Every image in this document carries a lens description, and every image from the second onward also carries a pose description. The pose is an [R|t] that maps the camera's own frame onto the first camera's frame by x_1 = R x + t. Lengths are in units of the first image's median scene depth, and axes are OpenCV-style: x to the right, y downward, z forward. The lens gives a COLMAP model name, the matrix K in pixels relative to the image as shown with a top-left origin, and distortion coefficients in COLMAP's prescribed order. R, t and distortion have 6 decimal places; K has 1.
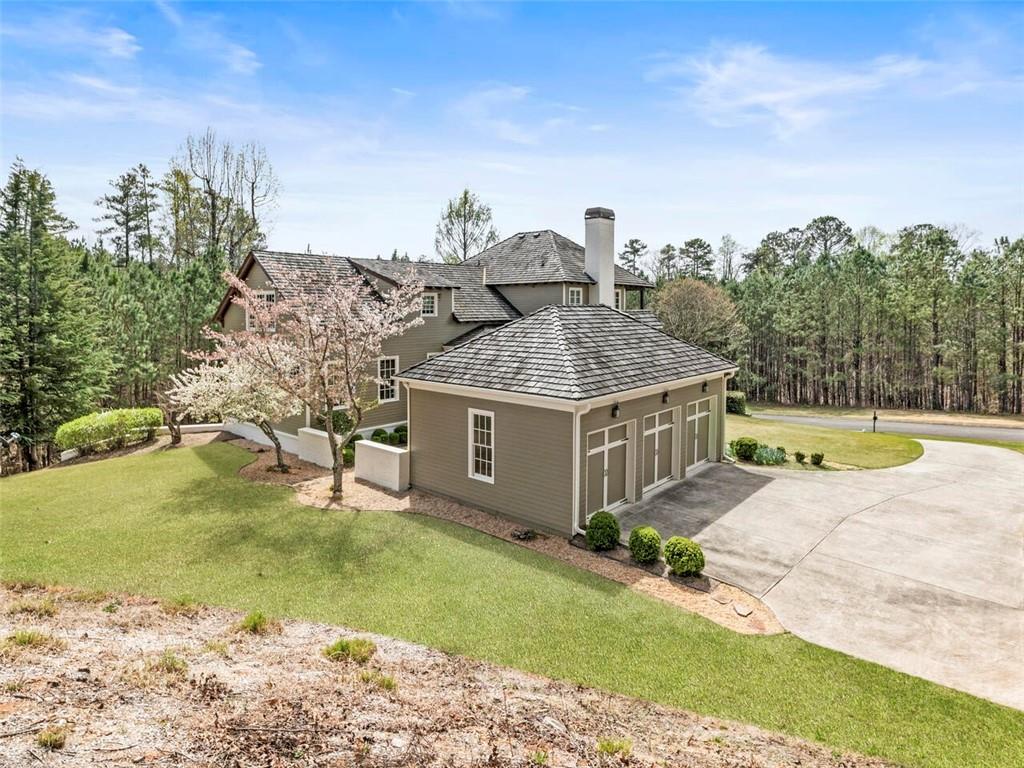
lens RADIAL K [[558.1, 0, 523.3], [0, 558.1, 349.4], [0, 0, 1]] dist [-0.001353, 0.001256]
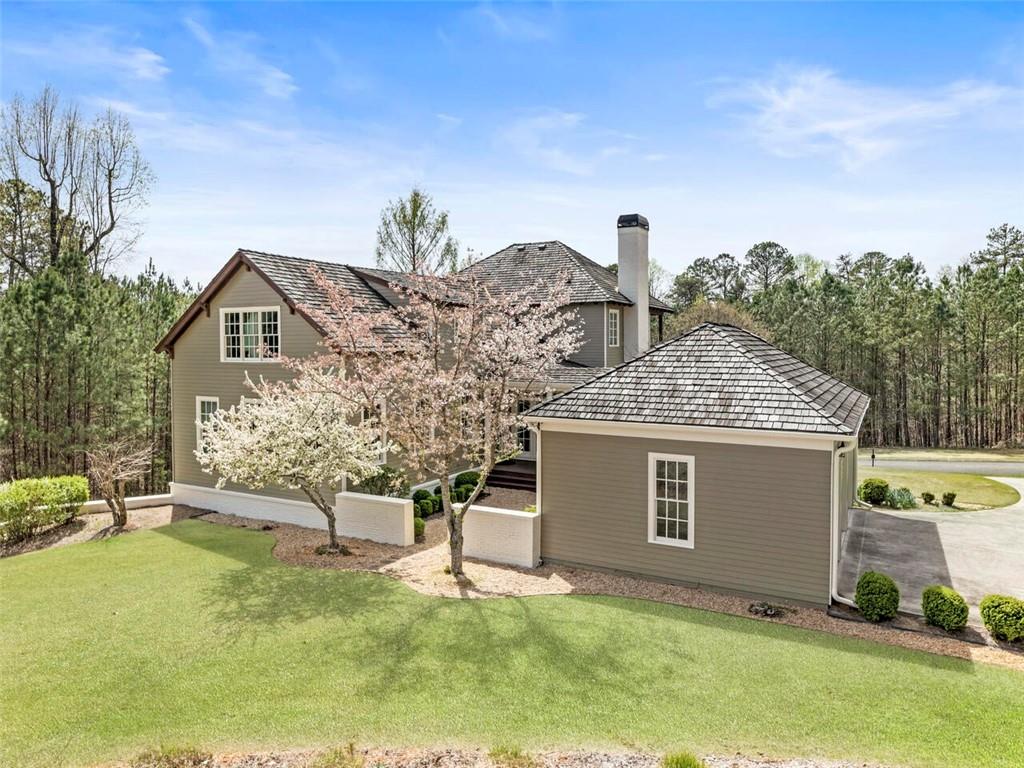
lens RADIAL K [[657.0, 0, 513.0], [0, 657.0, 380.1], [0, 0, 1]] dist [-0.003862, 0.002314]
pose [[0.978027, -0.012824, 0.208082, -0.430584], [0.017091, 0.999679, -0.018719, 0.016364], [-0.207775, 0.021864, 0.977932, 0.132016]]
